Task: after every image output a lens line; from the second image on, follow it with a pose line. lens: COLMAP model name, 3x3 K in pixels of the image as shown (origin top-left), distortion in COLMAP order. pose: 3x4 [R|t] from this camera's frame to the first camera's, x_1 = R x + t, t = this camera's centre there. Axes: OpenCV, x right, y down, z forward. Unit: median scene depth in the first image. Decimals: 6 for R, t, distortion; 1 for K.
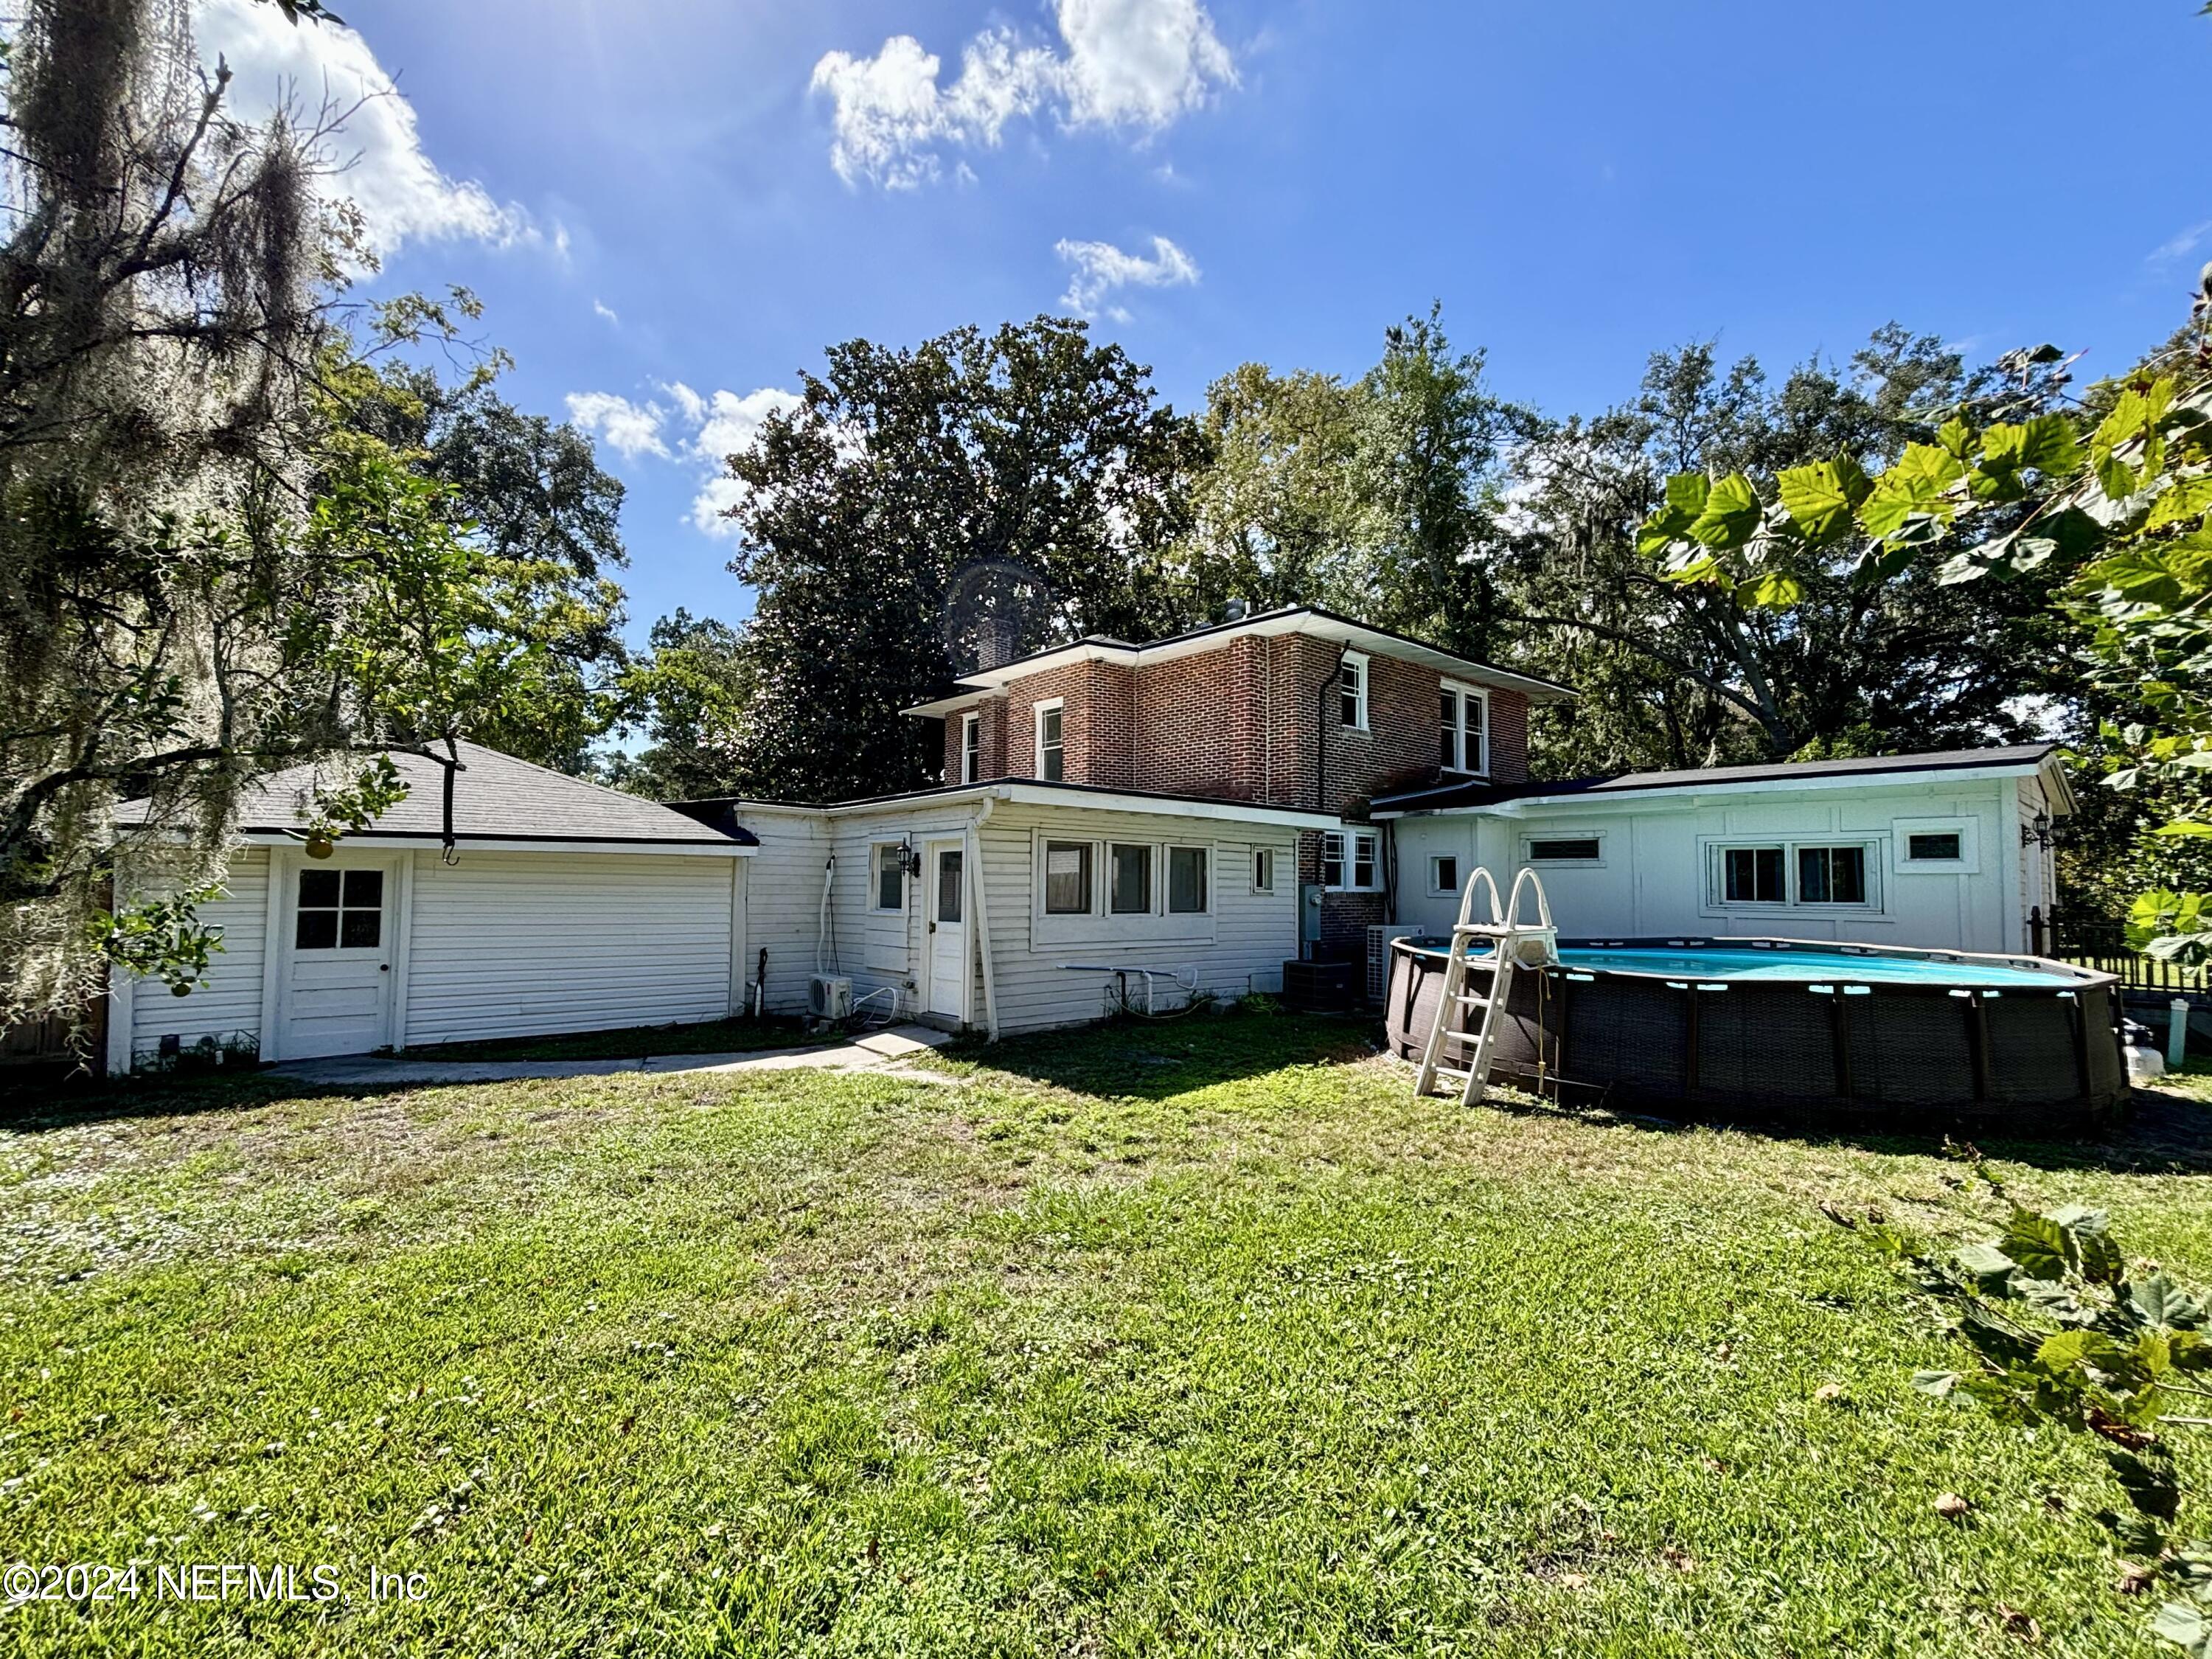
lens RADIAL K [[917.6, 0, 1106.0], [0, 917.6, 829.5], [0, 0, 1]] dist [-0.064904, 0.019990]
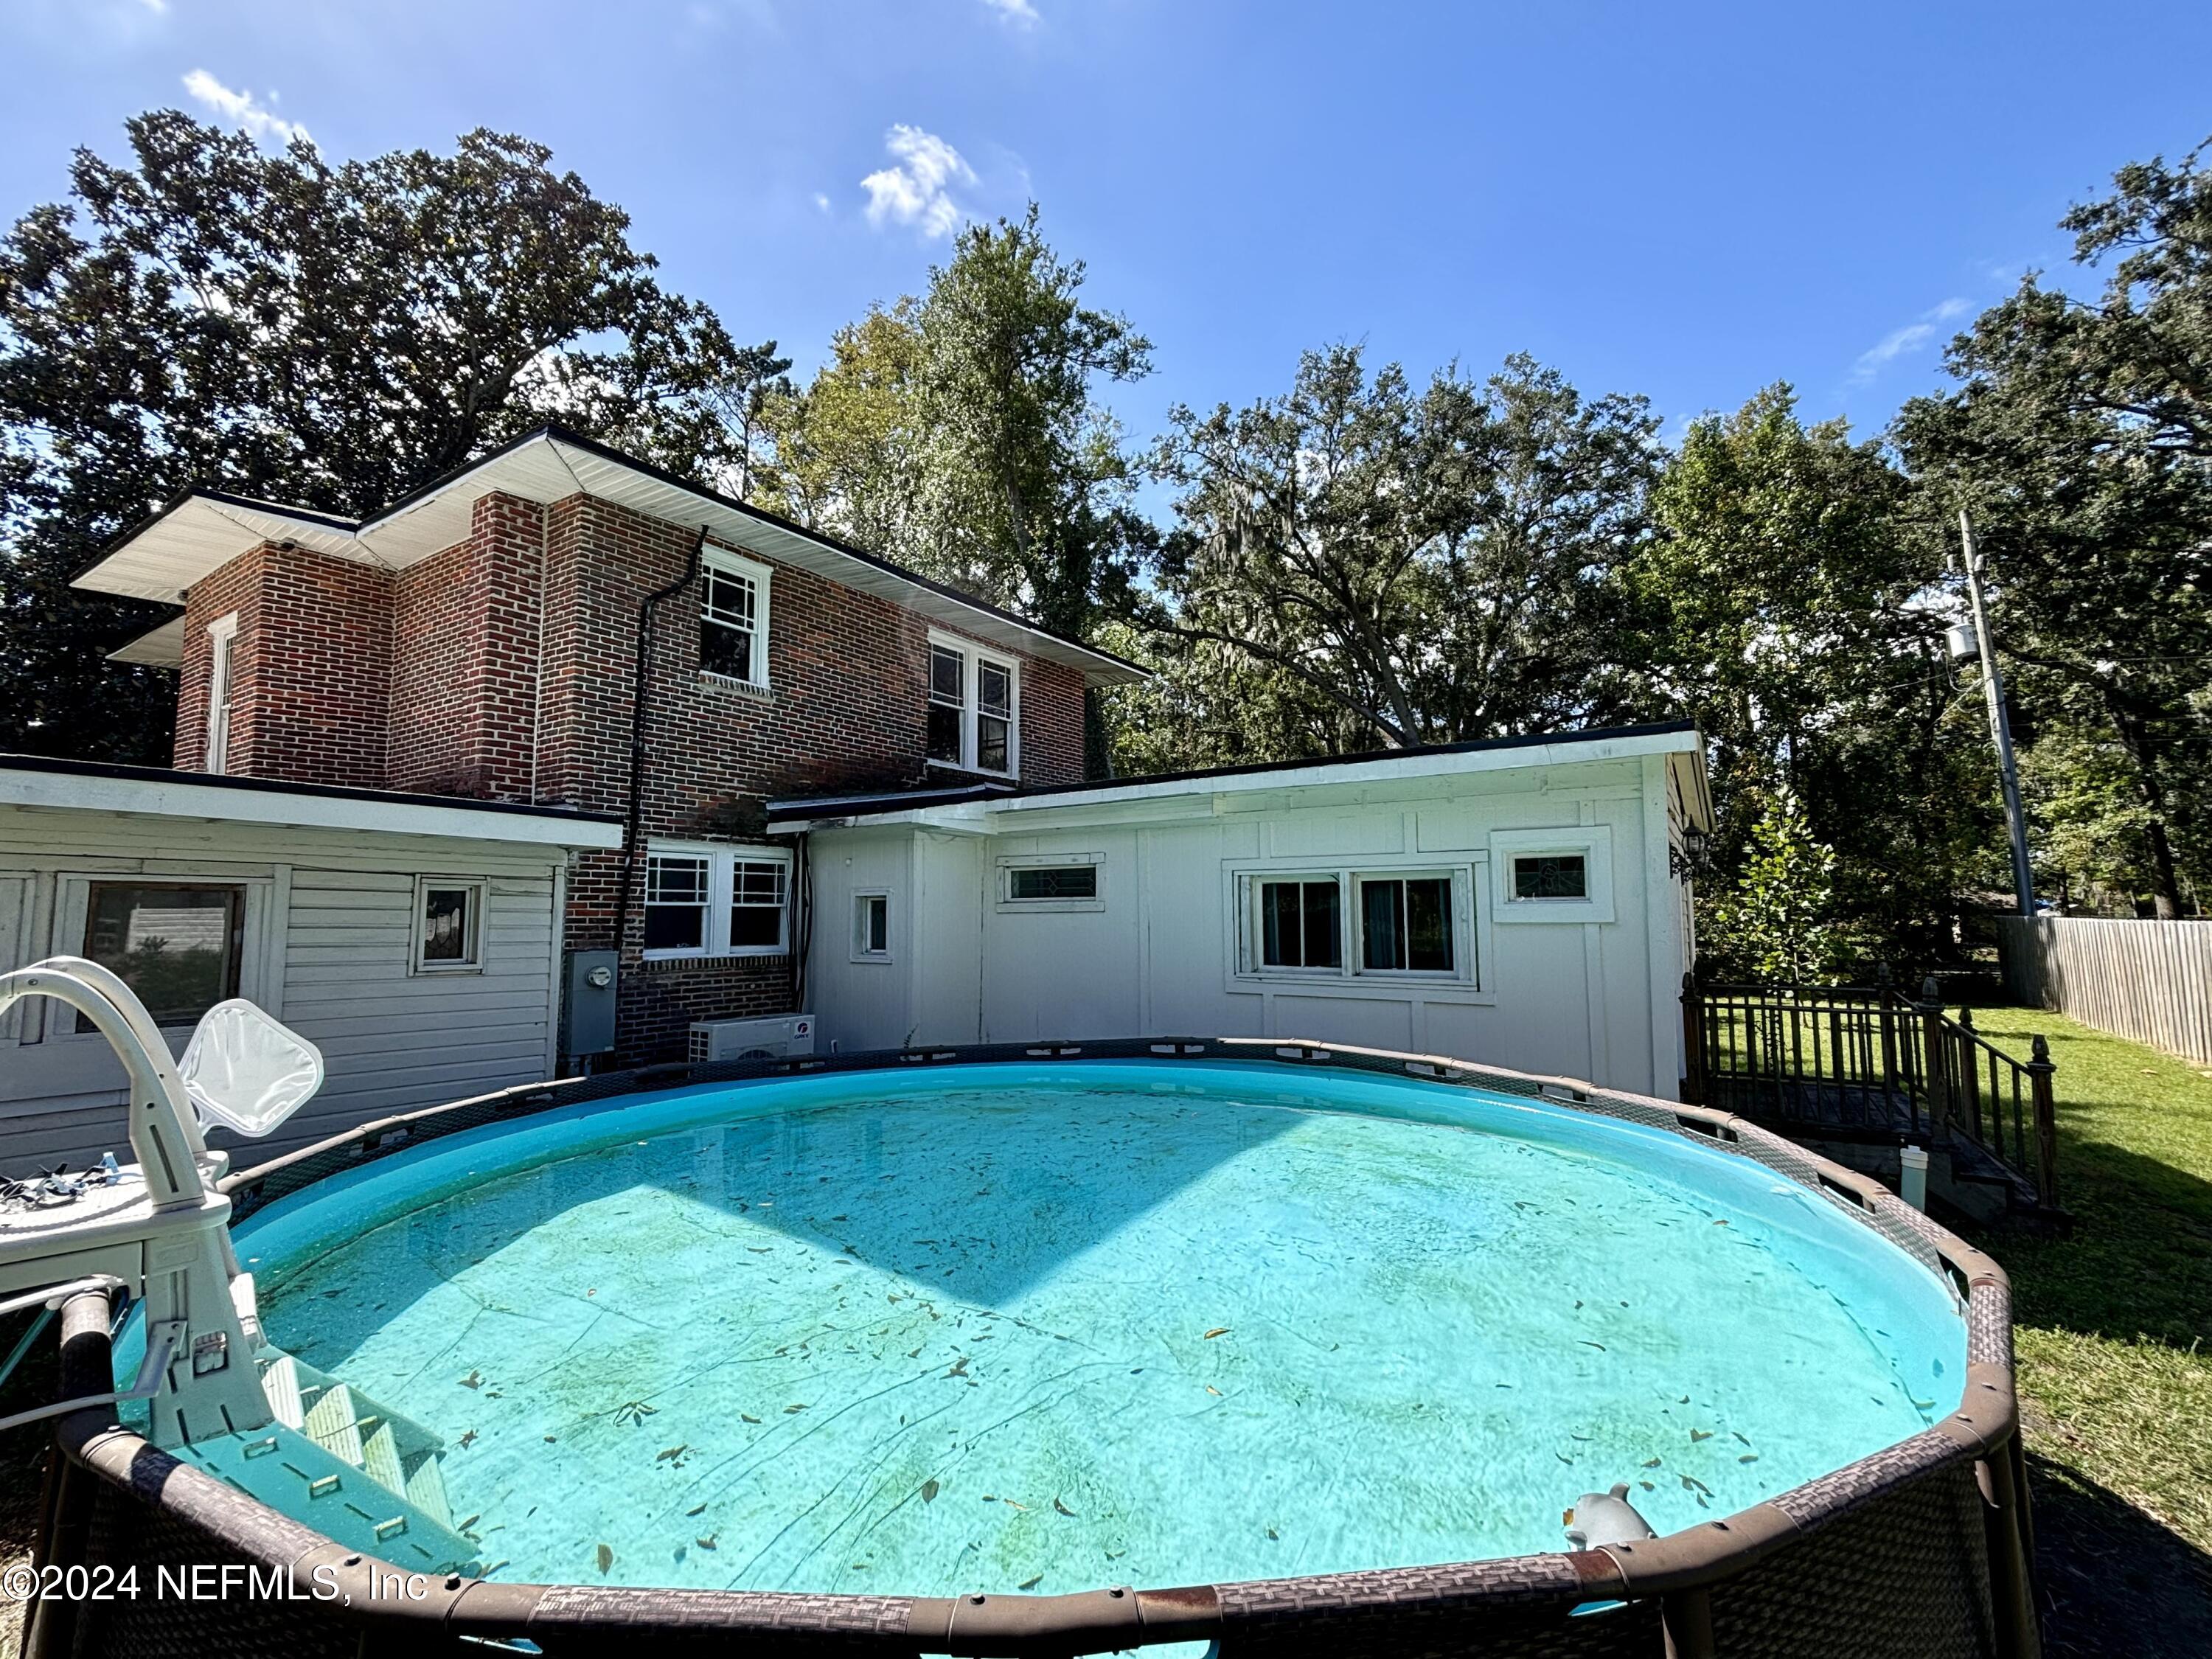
lens RADIAL K [[977.8, 0, 1106.0], [0, 977.8, 829.5], [0, 0, 1]] dist [-0.001089, -0.000522]
pose [[0.948678, 0.012643, 0.315990, 0.294798], [-0.002153, 0.999436, -0.033524, 0.006883], [-0.316235, 0.031123, 0.948170, 0.307608]]
